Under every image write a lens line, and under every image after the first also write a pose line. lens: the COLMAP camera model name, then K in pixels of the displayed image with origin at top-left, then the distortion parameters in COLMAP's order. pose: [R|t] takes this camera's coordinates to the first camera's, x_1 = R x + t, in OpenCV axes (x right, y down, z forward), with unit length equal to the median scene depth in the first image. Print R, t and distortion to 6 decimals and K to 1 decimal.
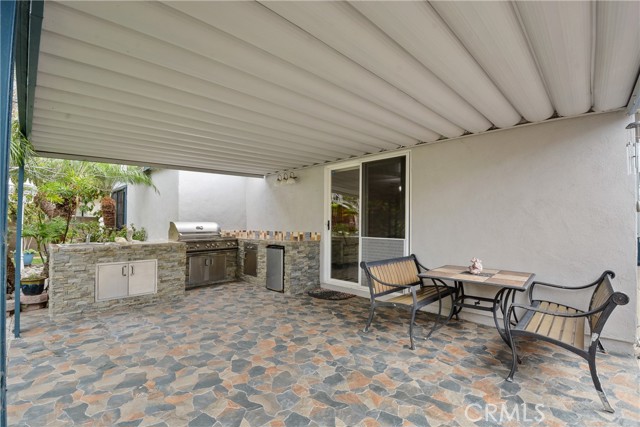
lens RADIAL K [[288.1, 0, 324.8], [0, 288.1, 216.1], [0, 0, 1]] dist [-0.003611, -0.009391]
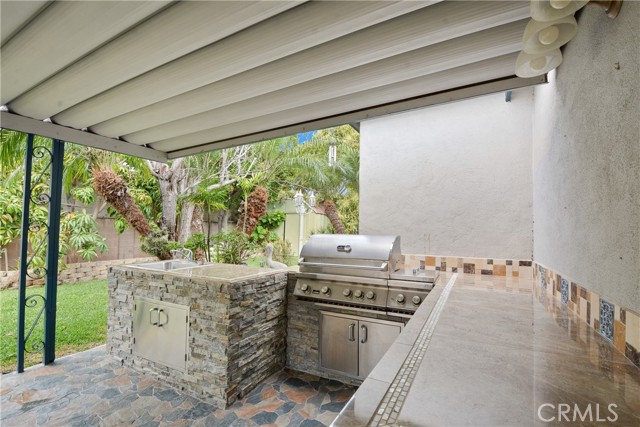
lens RADIAL K [[288.1, 0, 317.3], [0, 288.1, 219.1], [0, 0, 1]] dist [-0.003611, -0.009391]
pose [[0.246935, -0.043444, -0.968058, -0.021149], [0.016397, 0.999039, -0.040652, 0.016484], [0.968893, -0.005835, 0.247410, 1.072645]]
